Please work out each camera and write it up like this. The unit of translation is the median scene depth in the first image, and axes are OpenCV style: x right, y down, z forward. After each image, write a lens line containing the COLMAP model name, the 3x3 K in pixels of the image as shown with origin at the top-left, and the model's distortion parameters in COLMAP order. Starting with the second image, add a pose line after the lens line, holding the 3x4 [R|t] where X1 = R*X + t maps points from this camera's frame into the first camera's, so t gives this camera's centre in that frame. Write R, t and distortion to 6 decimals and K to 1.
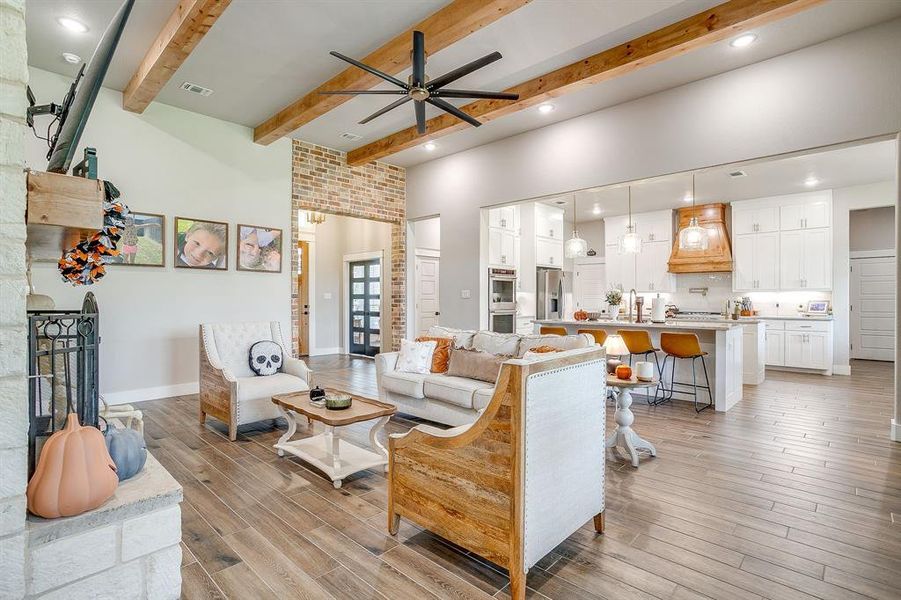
lens RADIAL K [[435.5, 0, 450.5], [0, 435.5, 300.0], [0, 0, 1]] dist [-0.028899, 0.000873]
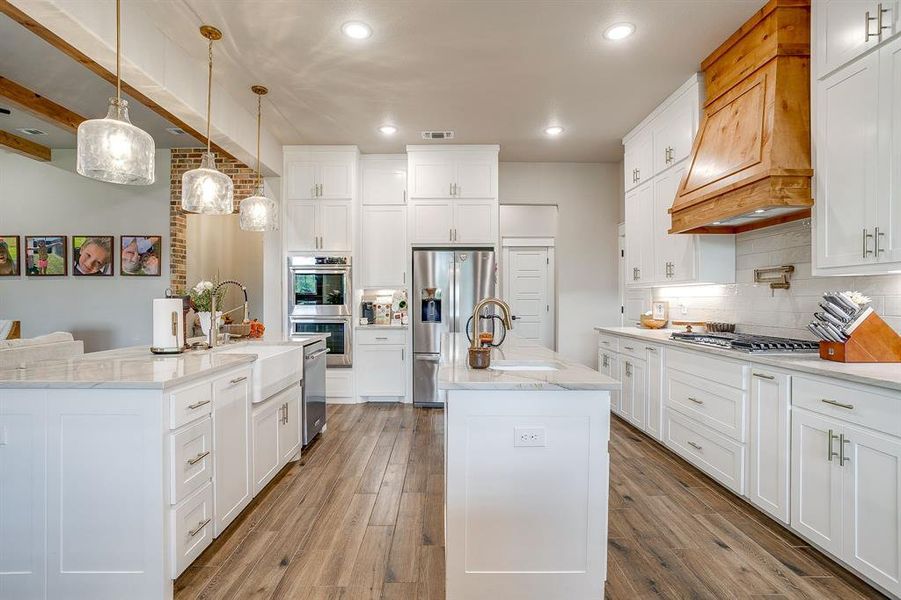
lens RADIAL K [[435.5, 0, 450.5], [0, 435.5, 300.0], [0, 0, 1]] dist [-0.028899, 0.000873]
pose [[0.698910, -0.001853, -0.715207, 0.934160], [-0.001781, 0.999989, -0.004331, 0.000098], [0.715207, 0.004301, 0.698899, 0.823476]]
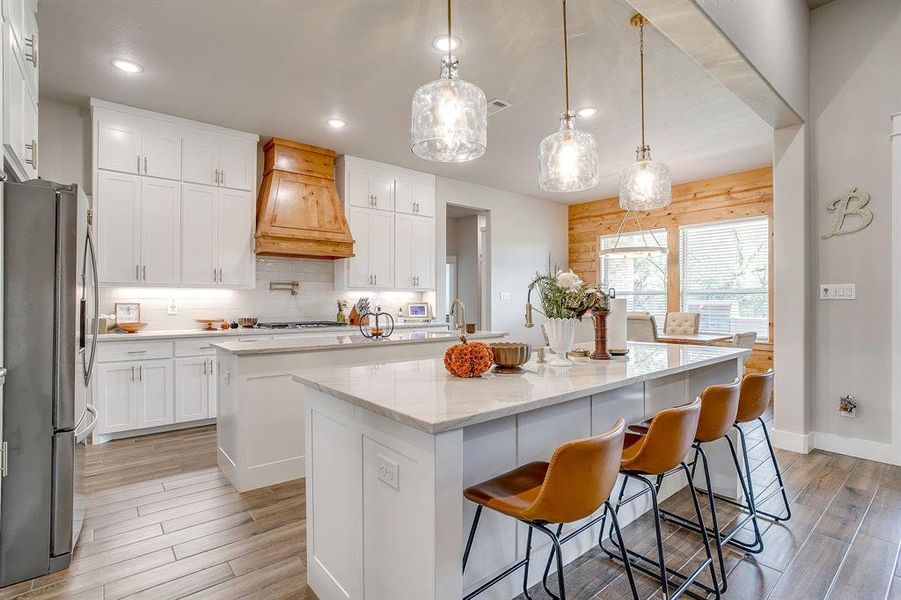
lens RADIAL K [[435.5, 0, 450.5], [0, 435.5, 300.0], [0, 0, 1]] dist [-0.028899, 0.000873]
pose [[0.121107, 0.000319, 0.992639, 0.012819], [0.004345, 0.999990, -0.000851, -0.003155], [-0.992630, 0.004416, 0.121104, 1.019532]]
